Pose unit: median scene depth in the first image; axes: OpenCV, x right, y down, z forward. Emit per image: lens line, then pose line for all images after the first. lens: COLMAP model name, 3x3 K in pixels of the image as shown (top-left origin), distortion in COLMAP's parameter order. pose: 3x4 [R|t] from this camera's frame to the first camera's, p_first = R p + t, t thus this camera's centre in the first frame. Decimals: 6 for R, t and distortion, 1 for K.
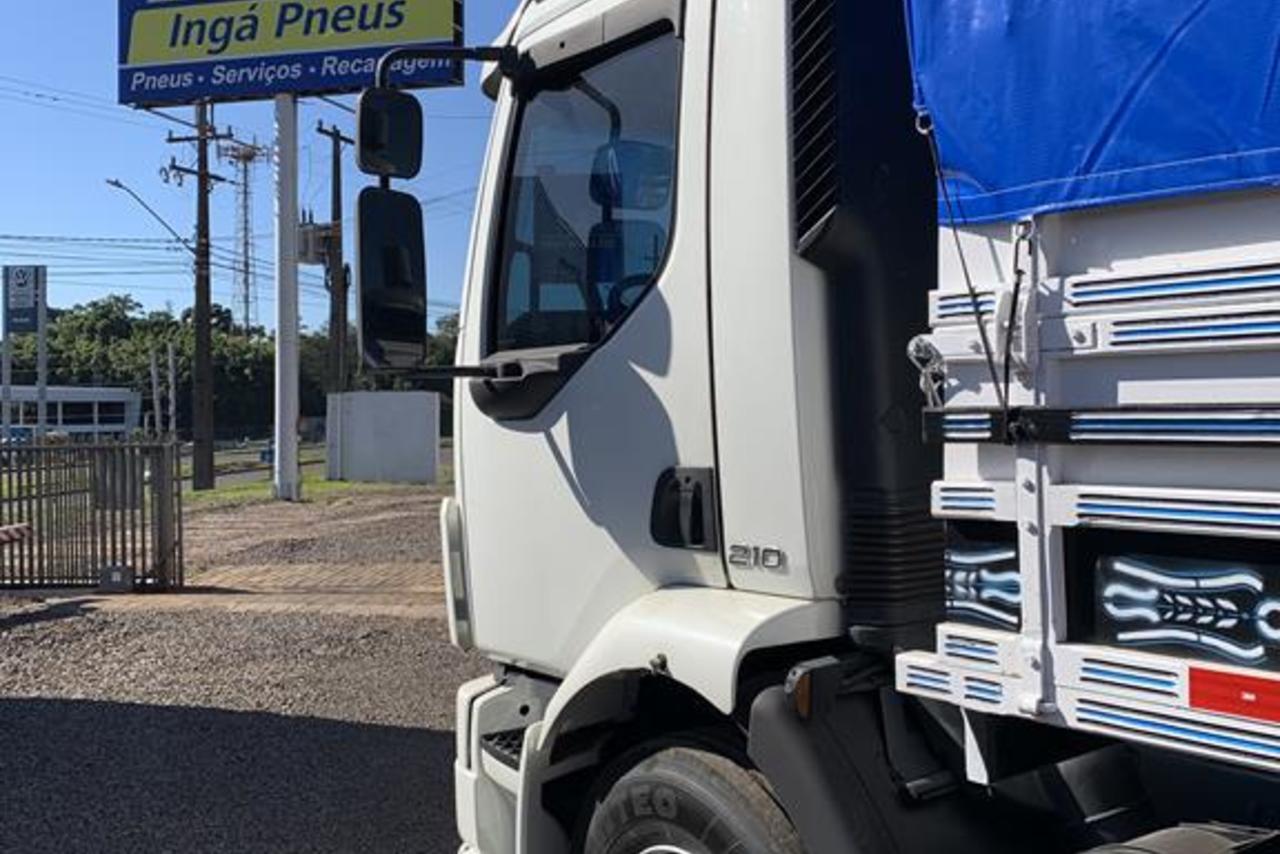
lens RADIAL K [[1268.4, 0, 638.4], [0, 1268.4, 424.9], [0, 0, 1]] dist [0.020543, 0.000000]
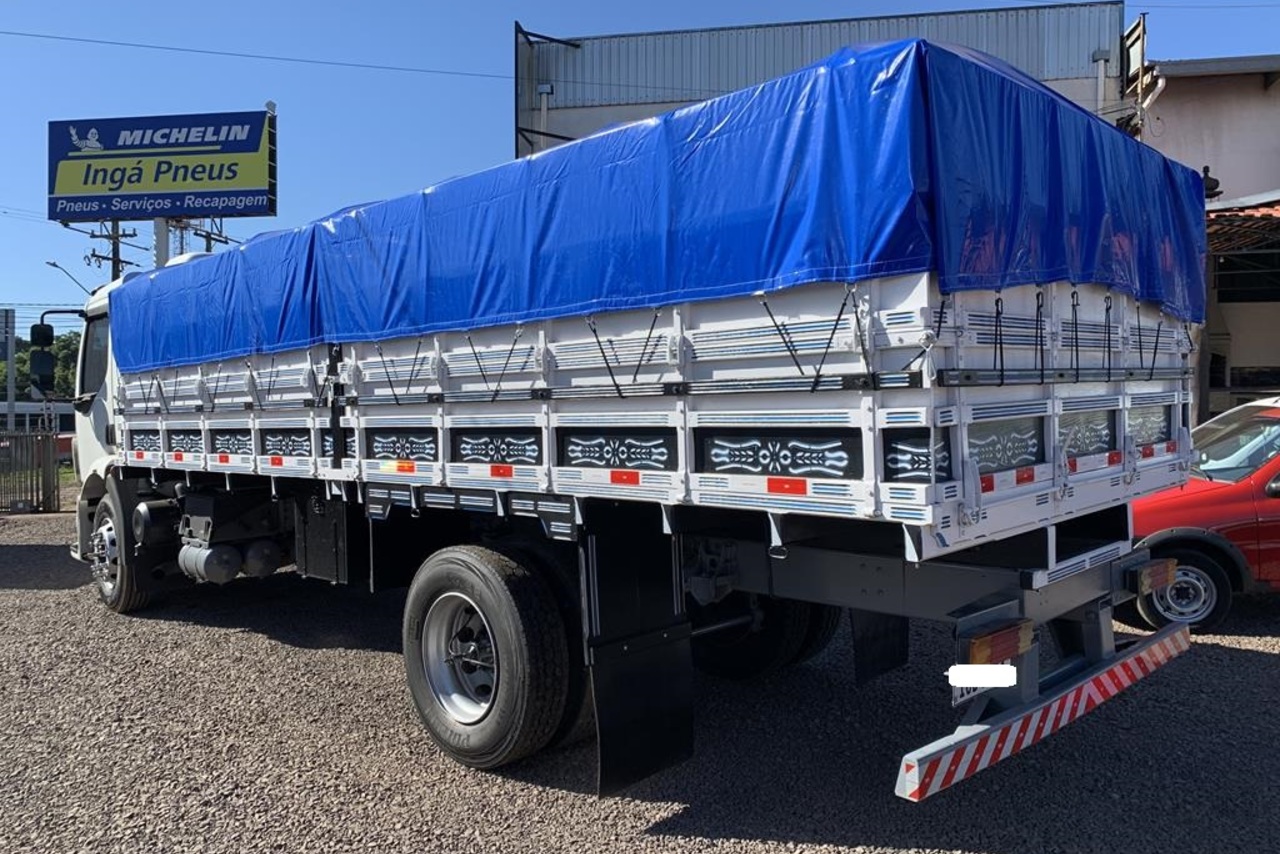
lens RADIAL K [[965.6, 0, 643.6], [0, 965.6, 414.9], [0, 0, 1]] dist [0.056029, -0.044944]
pose [[0.991717, -0.004775, 0.128353, 0.159621], [0.006713, 0.999870, -0.014674, 0.007274], [-0.128267, 0.015414, 0.991620, -0.277602]]
